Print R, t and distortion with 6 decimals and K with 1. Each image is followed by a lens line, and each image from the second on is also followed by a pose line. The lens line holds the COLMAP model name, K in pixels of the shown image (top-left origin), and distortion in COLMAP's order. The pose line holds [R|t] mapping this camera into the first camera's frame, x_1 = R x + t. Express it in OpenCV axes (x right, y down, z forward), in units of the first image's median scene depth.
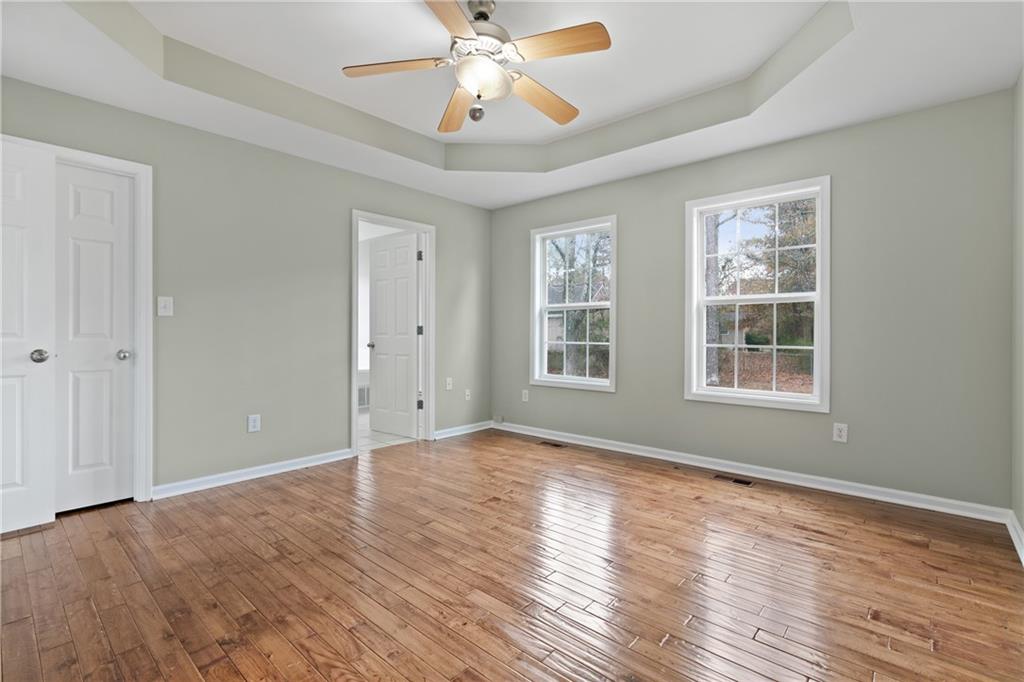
lens RADIAL K [[461.8, 0, 527.5], [0, 461.8, 335.2], [0, 0, 1]] dist [-0.000257, 0.000072]
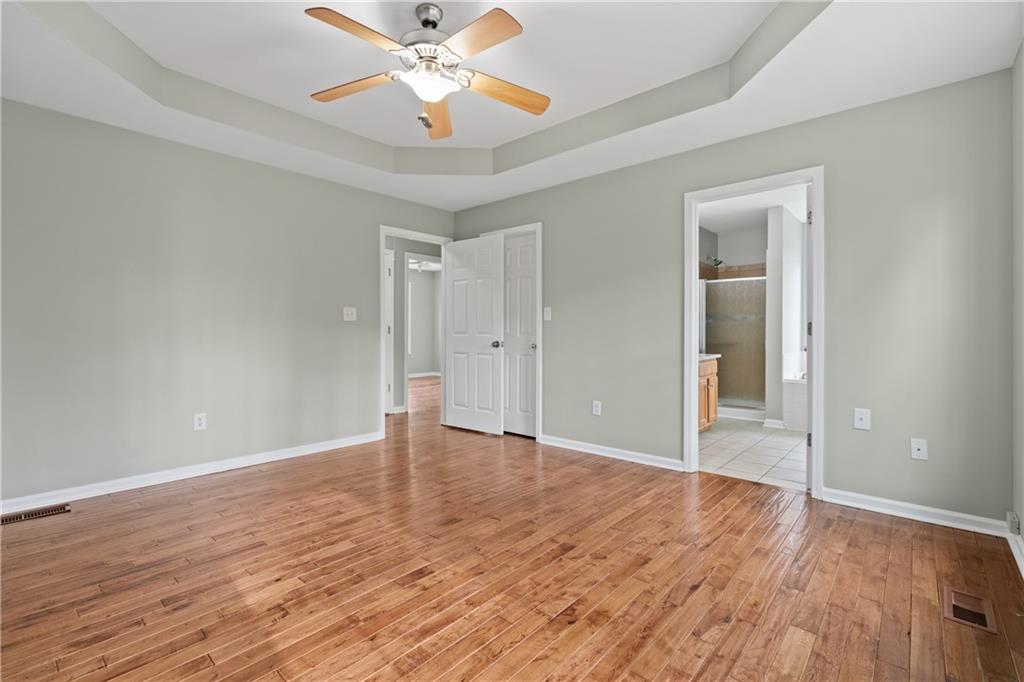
lens RADIAL K [[471.1, 0, 515.4], [0, 471.1, 332.4], [0, 0, 1]] dist [-0.001924, 0.000331]
pose [[-0.015216, 0.001752, -0.999883, 0.635172], [-0.005978, 0.999980, 0.001843, -0.005534], [0.999866, 0.006006, -0.015205, 0.815135]]
